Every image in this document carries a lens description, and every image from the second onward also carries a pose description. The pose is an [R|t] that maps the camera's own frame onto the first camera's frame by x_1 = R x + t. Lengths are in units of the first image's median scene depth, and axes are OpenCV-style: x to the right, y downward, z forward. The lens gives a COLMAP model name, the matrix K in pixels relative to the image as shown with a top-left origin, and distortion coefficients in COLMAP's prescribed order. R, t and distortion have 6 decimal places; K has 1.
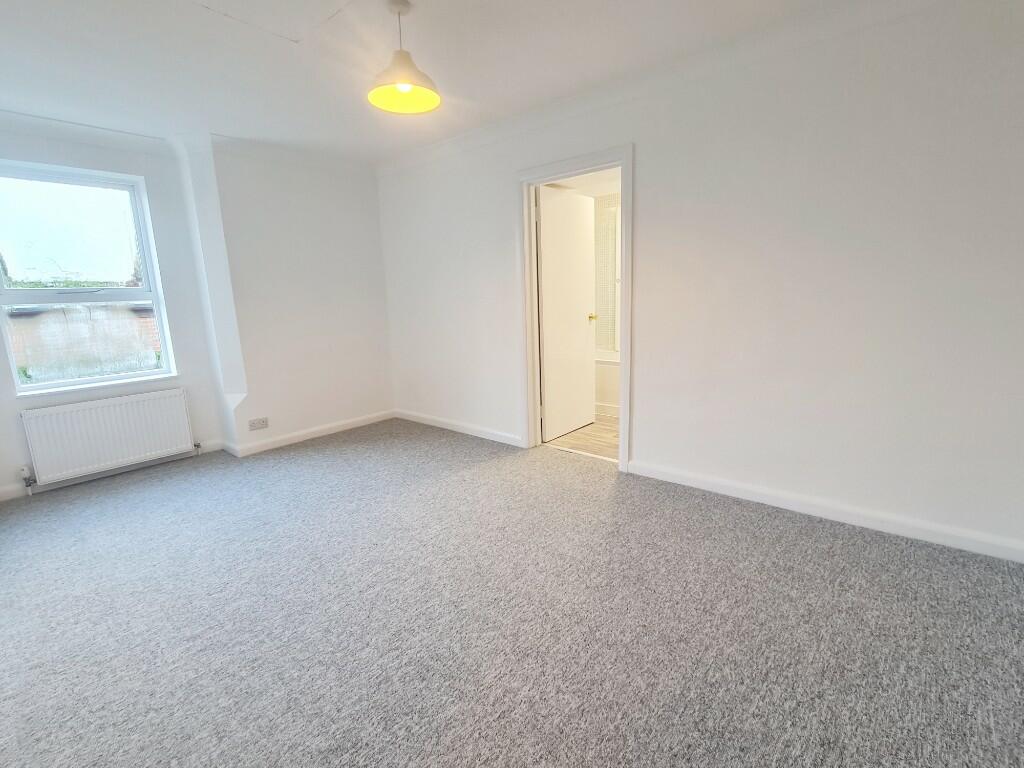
lens RADIAL K [[488.9, 0, 503.6], [0, 488.9, 384.7], [0, 0, 1]] dist [-0.001684, 0.000150]
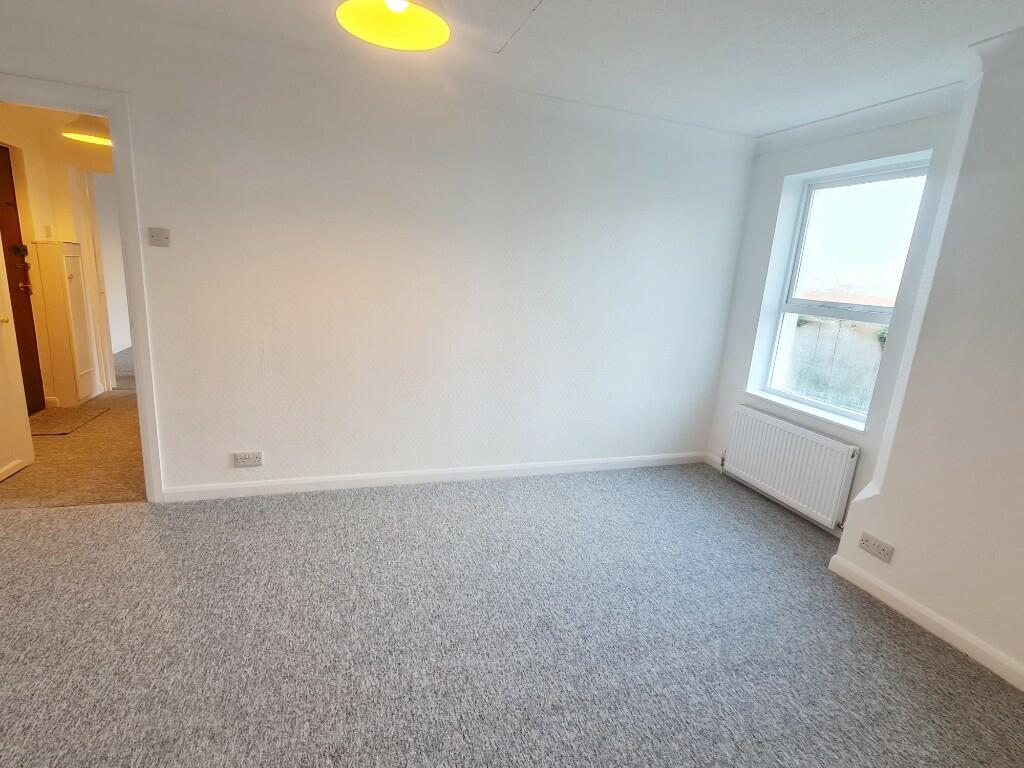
lens RADIAL K [[488.9, 0, 503.6], [0, 488.9, 384.7], [0, 0, 1]] dist [-0.001684, 0.000150]
pose [[-0.502331, 0.200185, -0.841183, 0.208259], [-0.208803, 0.915957, 0.342671, -0.237101], [0.839086, 0.347776, -0.418314, 0.909980]]
